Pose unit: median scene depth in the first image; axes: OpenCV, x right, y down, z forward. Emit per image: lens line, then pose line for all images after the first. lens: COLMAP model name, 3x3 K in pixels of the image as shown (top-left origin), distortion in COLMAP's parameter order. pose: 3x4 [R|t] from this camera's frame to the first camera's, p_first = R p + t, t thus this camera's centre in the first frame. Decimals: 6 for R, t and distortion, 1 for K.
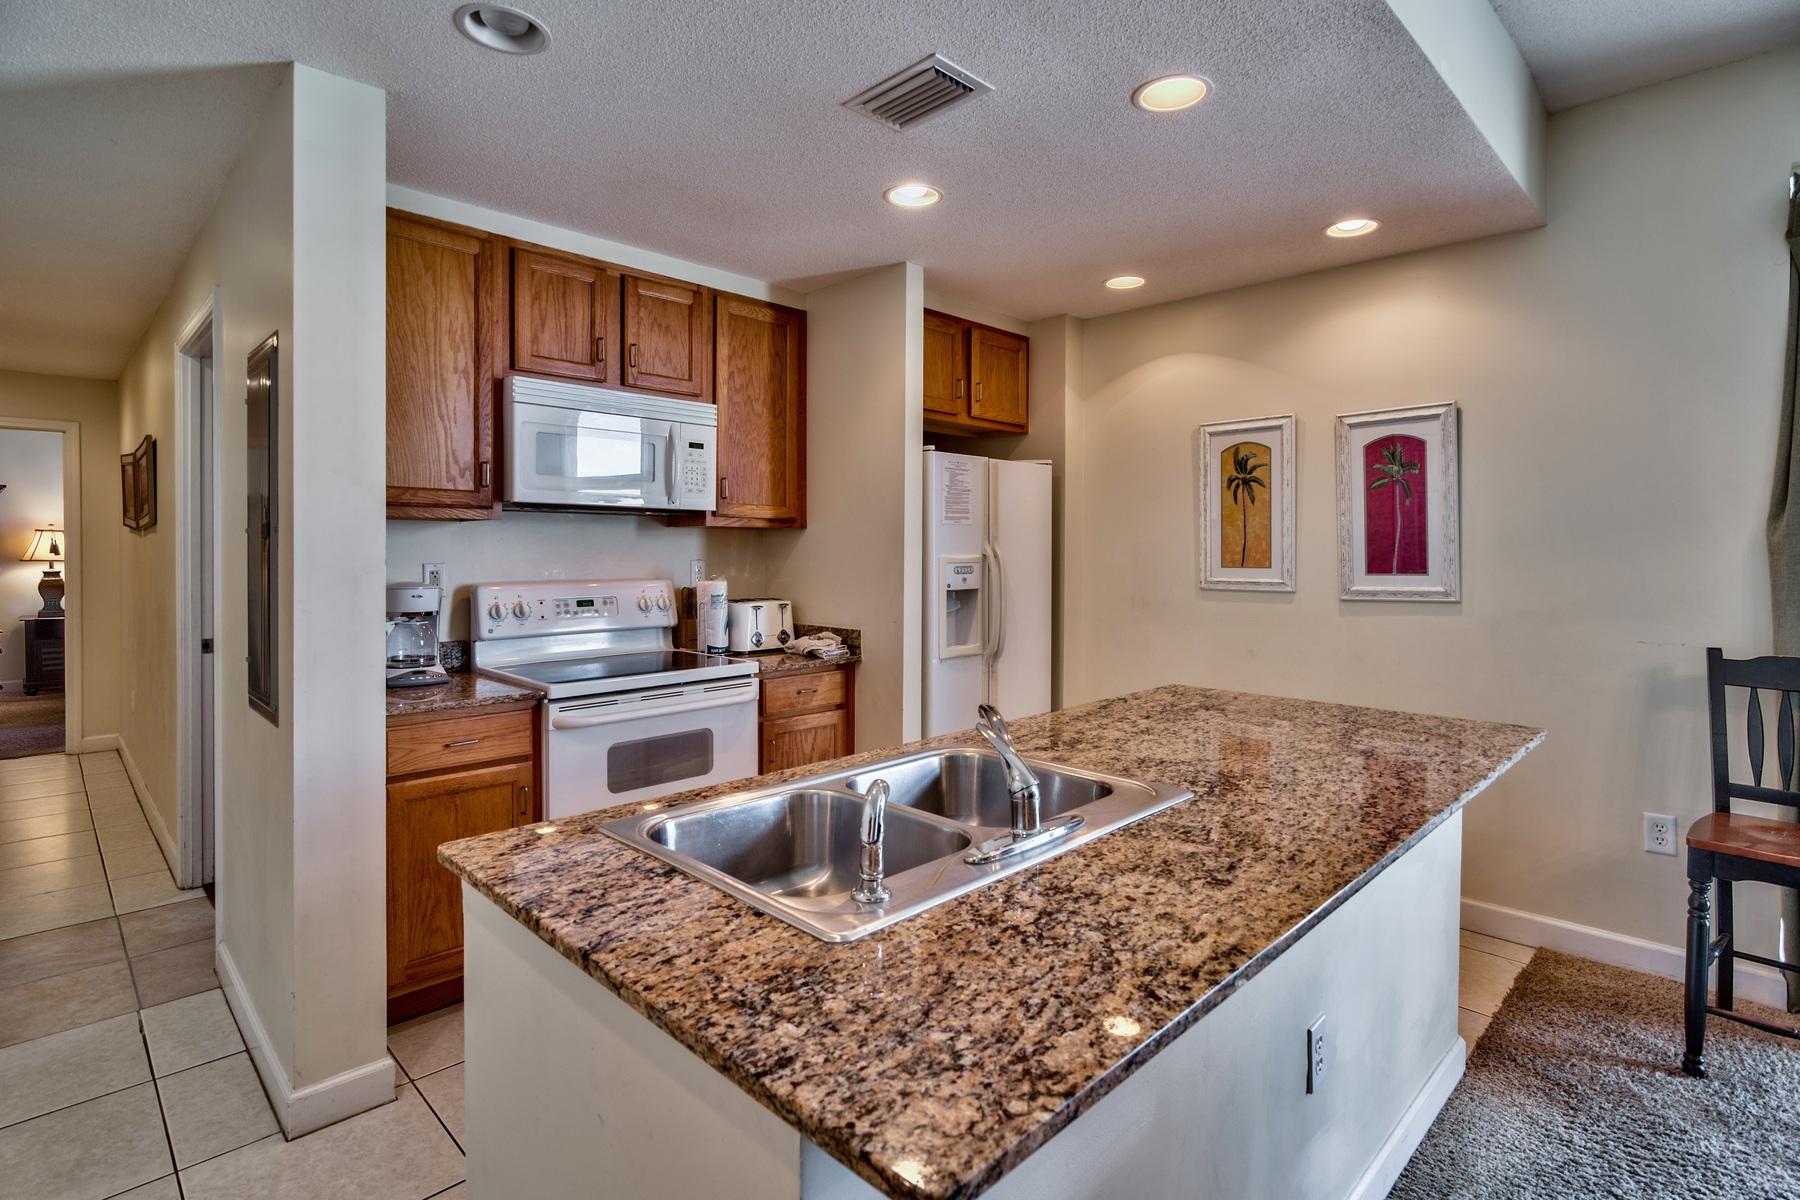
lens RADIAL K [[879.7, 0, 900.7], [0, 879.7, 563.4], [0, 0, 1]] dist [-0.001228, -0.000038]
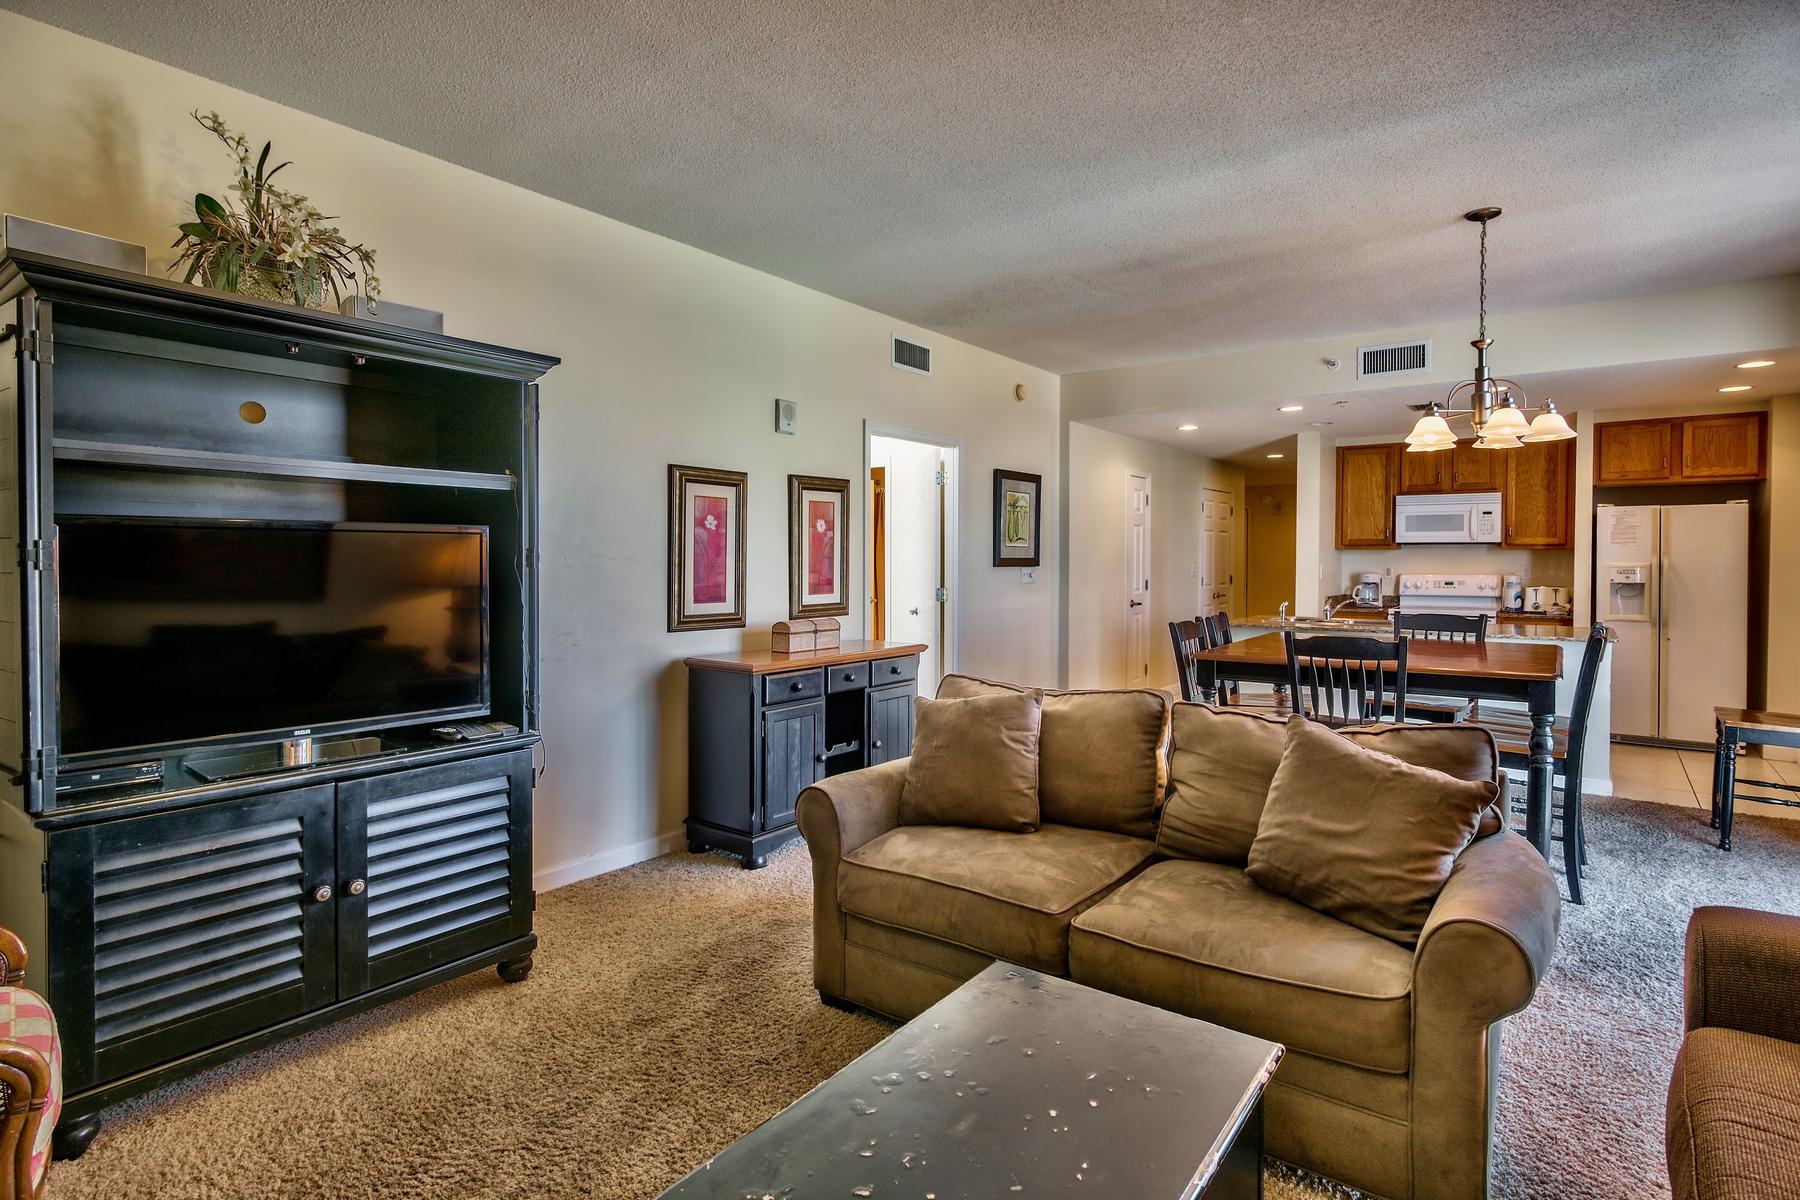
lens RADIAL K [[879.7, 0, 900.7], [0, 879.7, 563.4], [0, 0, 1]] dist [-0.001228, -0.000038]
pose [[0.113858, 0.002017, -0.993495, 1.713915], [-0.016842, 0.999858, 0.000099, 0.015839], [0.993354, 0.016721, 0.113875, -0.674520]]
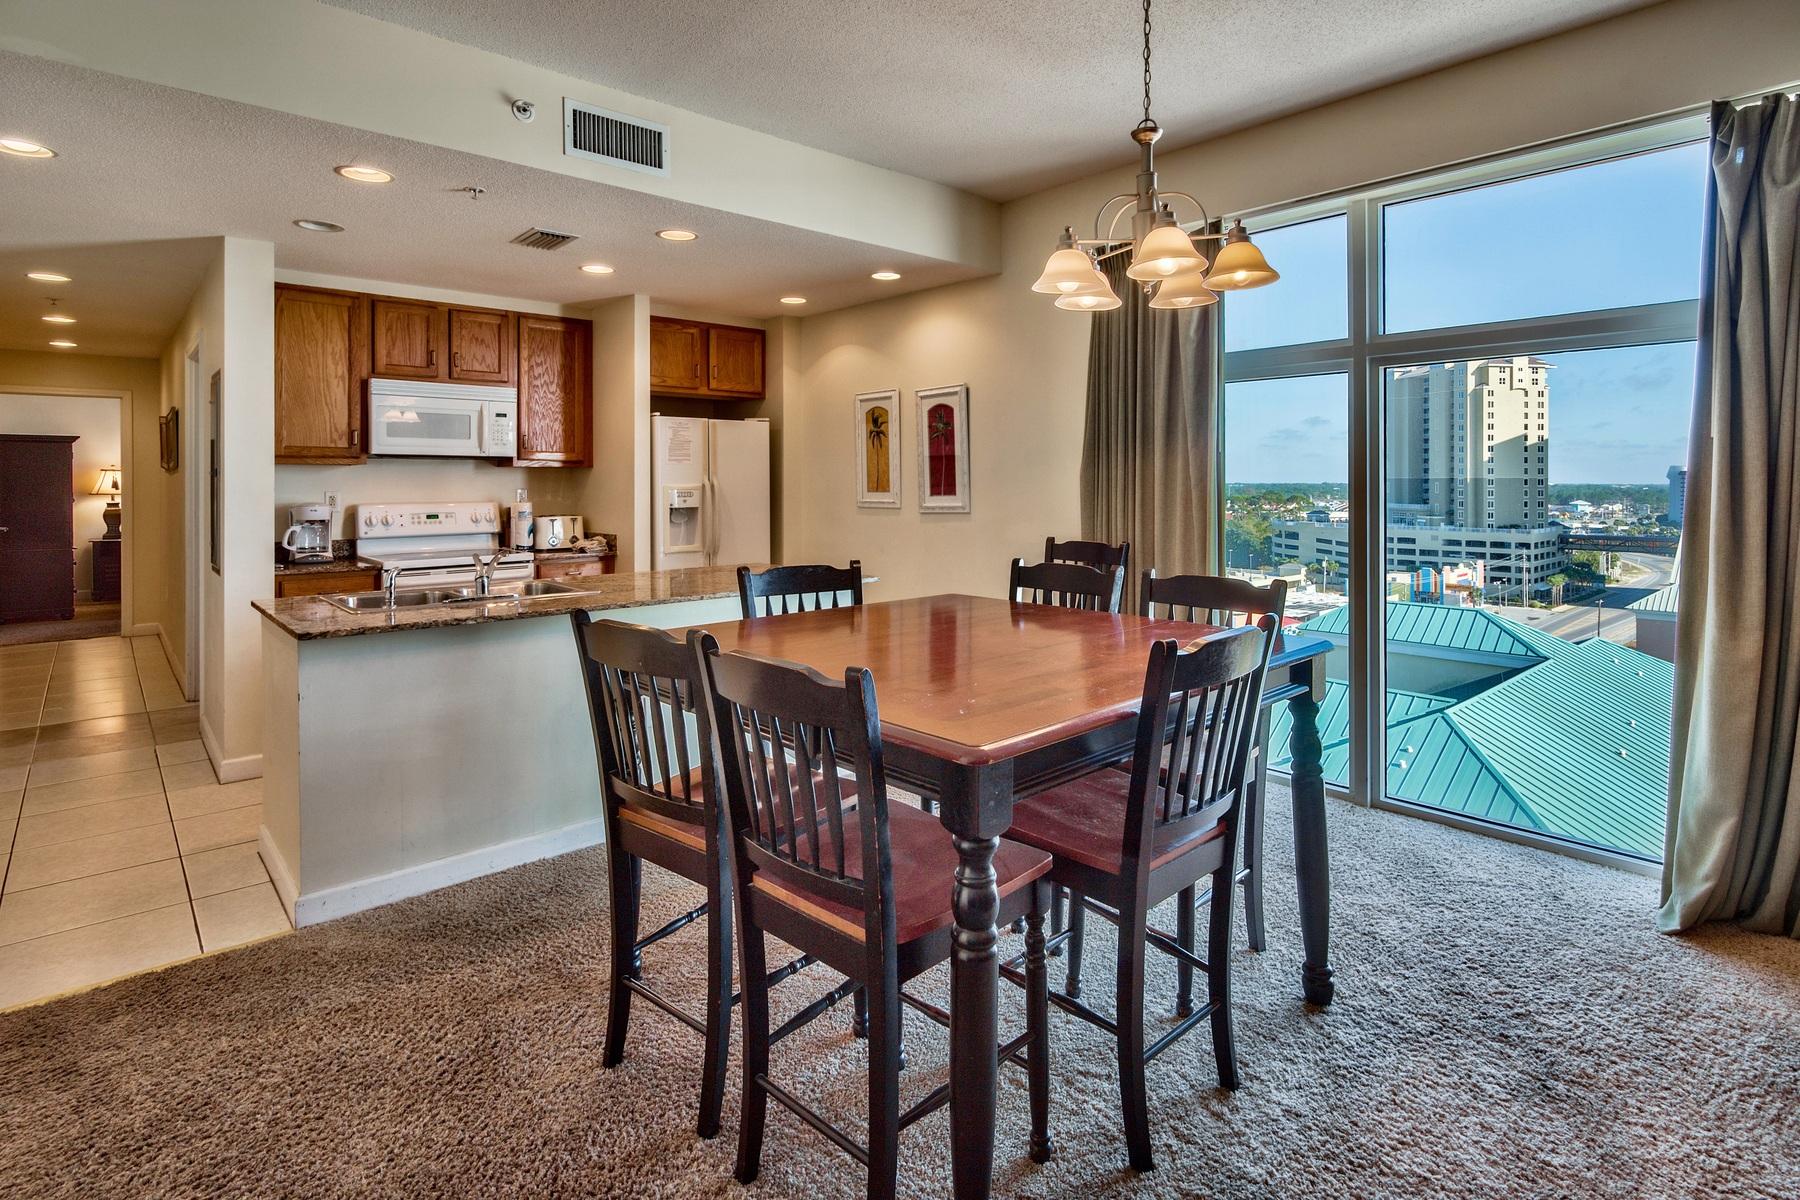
lens RADIAL K [[917.6, 0, 903.6], [0, 917.6, 486.6], [0, 0, 1]] dist [-0.003033, -0.000518]
pose [[0.998311, -0.006068, -0.057776, 0.553145], [0.005484, 0.999932, -0.010270, 0.012885], [0.057835, 0.009936, 0.998277, -0.560536]]
